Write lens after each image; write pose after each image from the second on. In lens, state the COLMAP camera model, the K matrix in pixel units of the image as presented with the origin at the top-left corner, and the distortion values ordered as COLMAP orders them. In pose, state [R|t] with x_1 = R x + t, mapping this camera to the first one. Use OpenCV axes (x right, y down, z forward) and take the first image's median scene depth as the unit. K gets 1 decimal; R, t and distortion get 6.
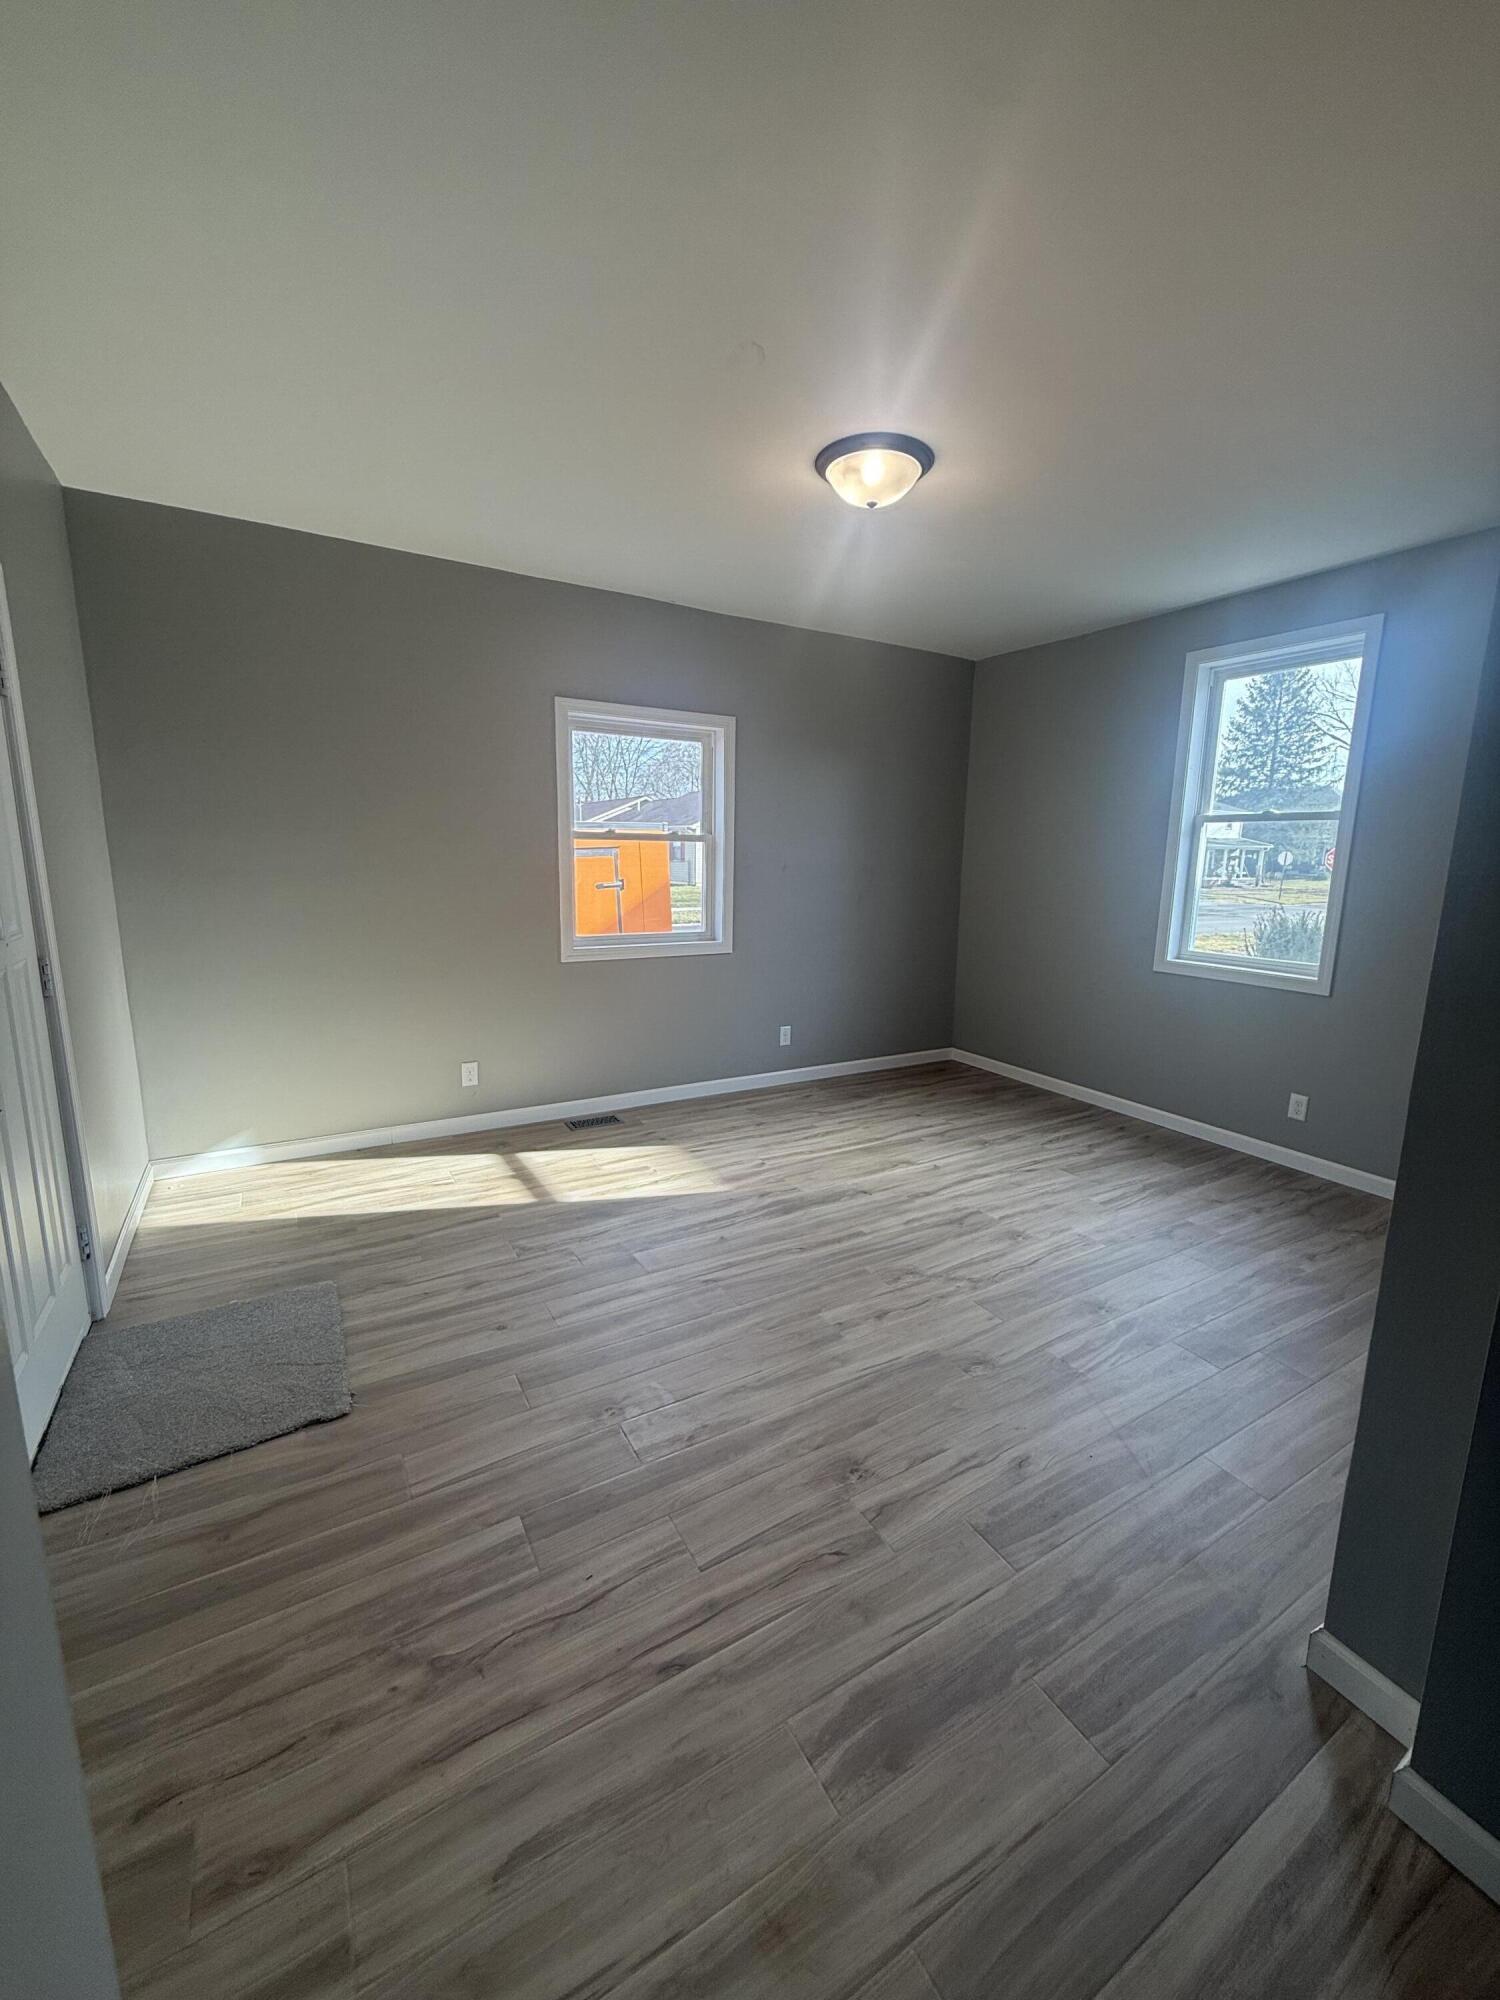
lens RADIAL K [[795.8, 0, 751.0], [0, 795.8, 996.9], [0, 0, 1]] dist [-0.000524, 0.000514]
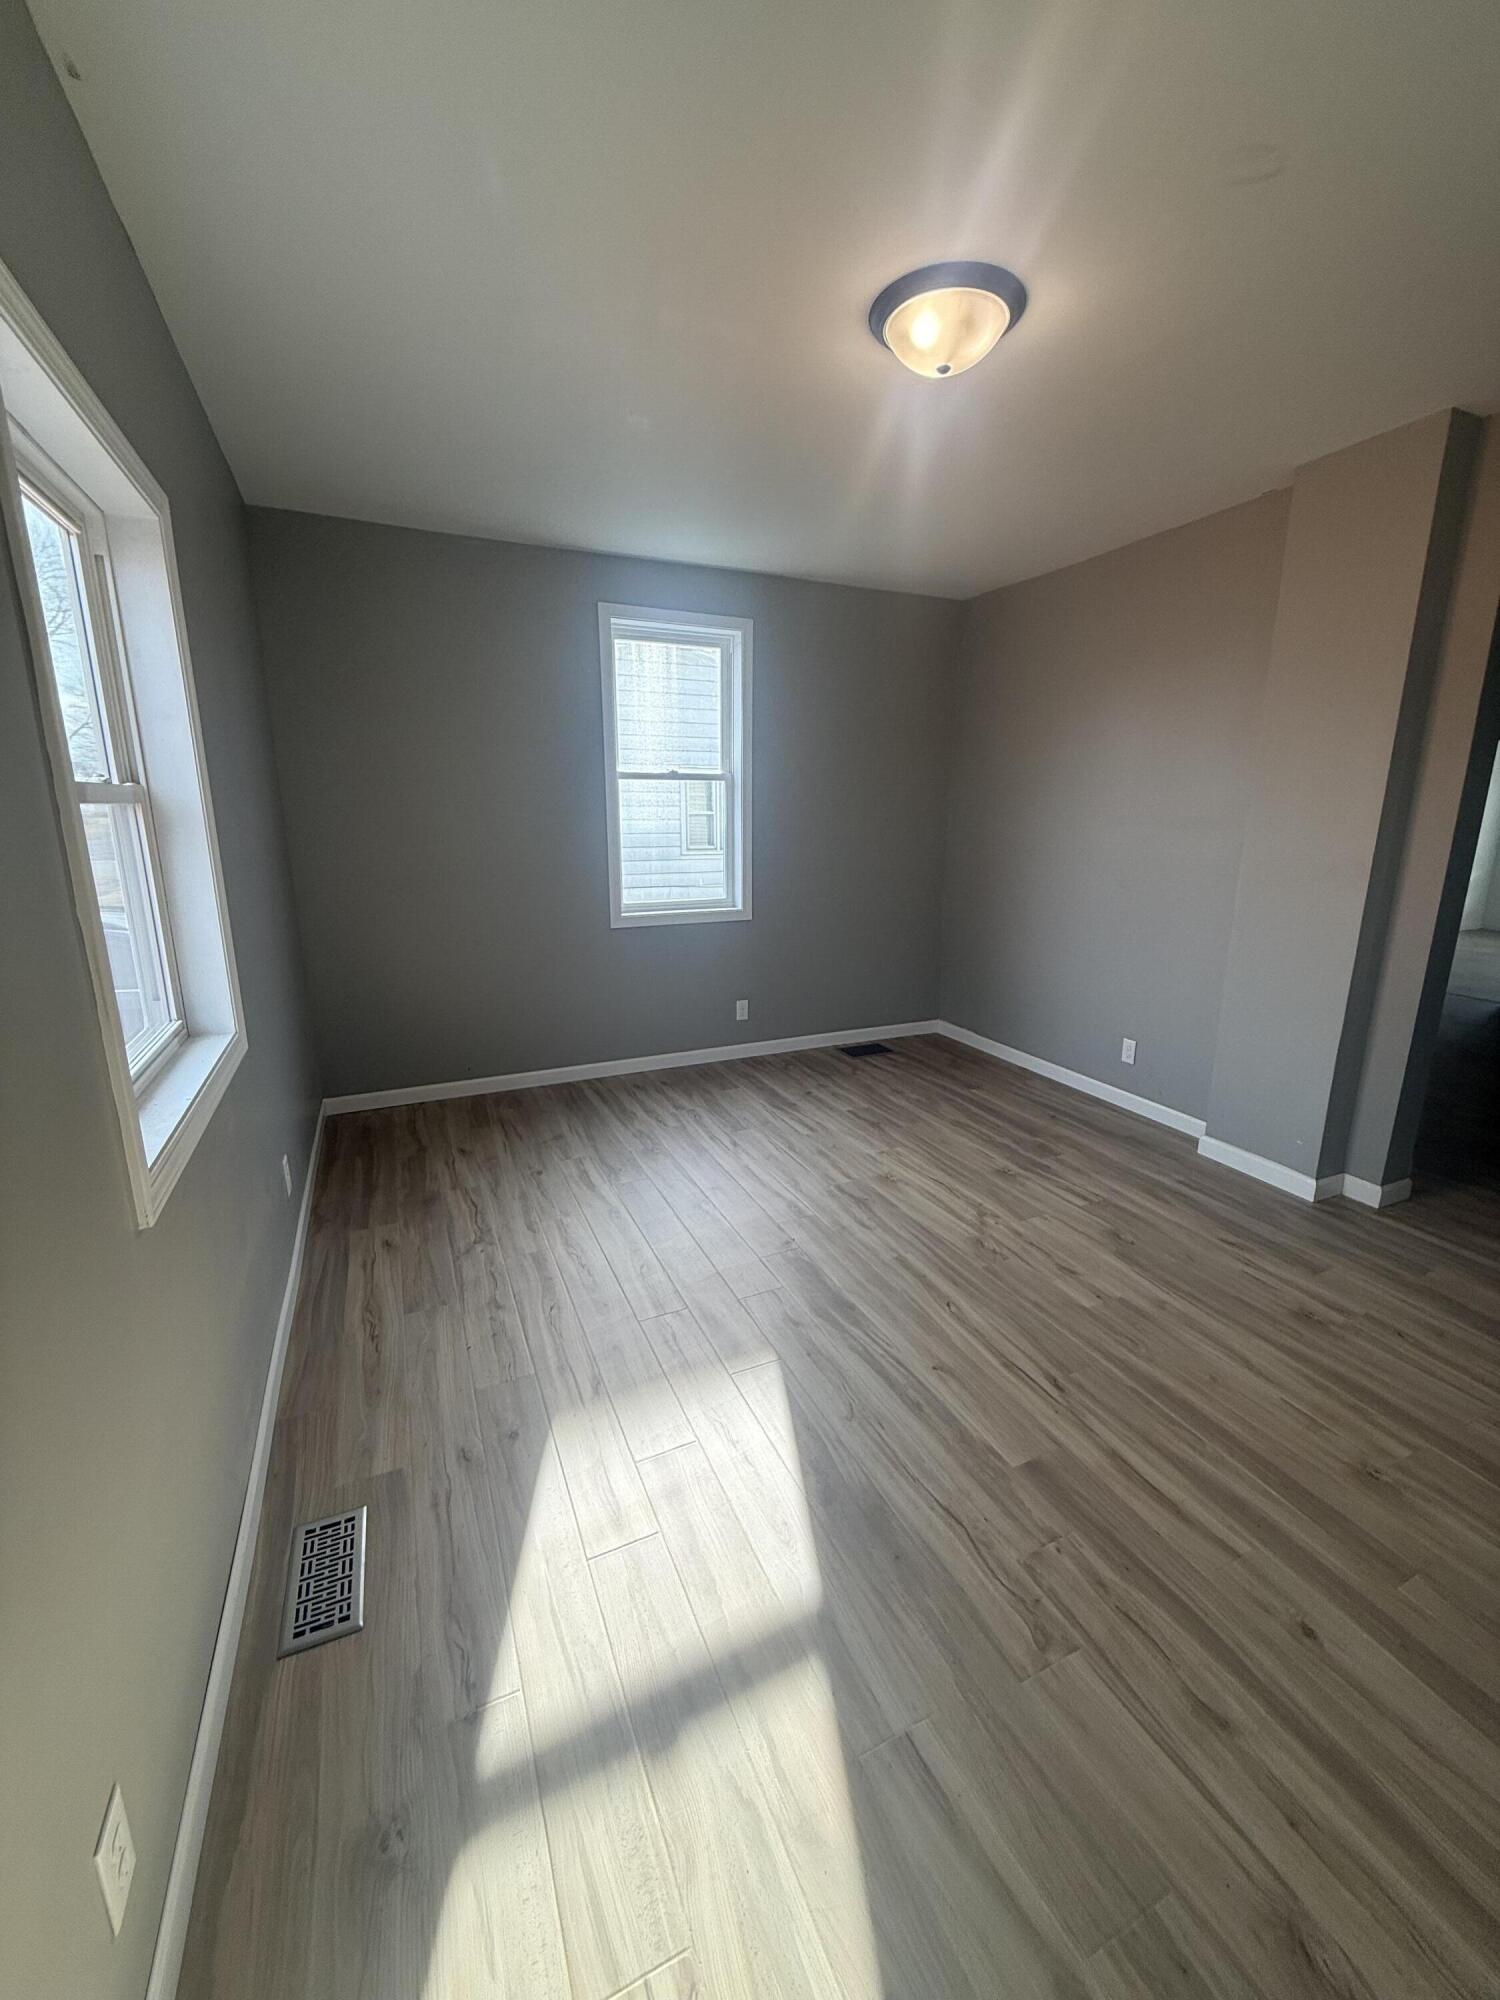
lens RADIAL K [[795.8, 0, 750.5], [0, 795.8, 994.6], [0, 0, 1]] dist [-0.000524, 0.000514]
pose [[0.103365, -0.246331, 0.963658, -0.521134], [0.178634, 0.957692, 0.225645, -0.166924], [-0.978471, 0.148819, 0.142995, 0.794494]]
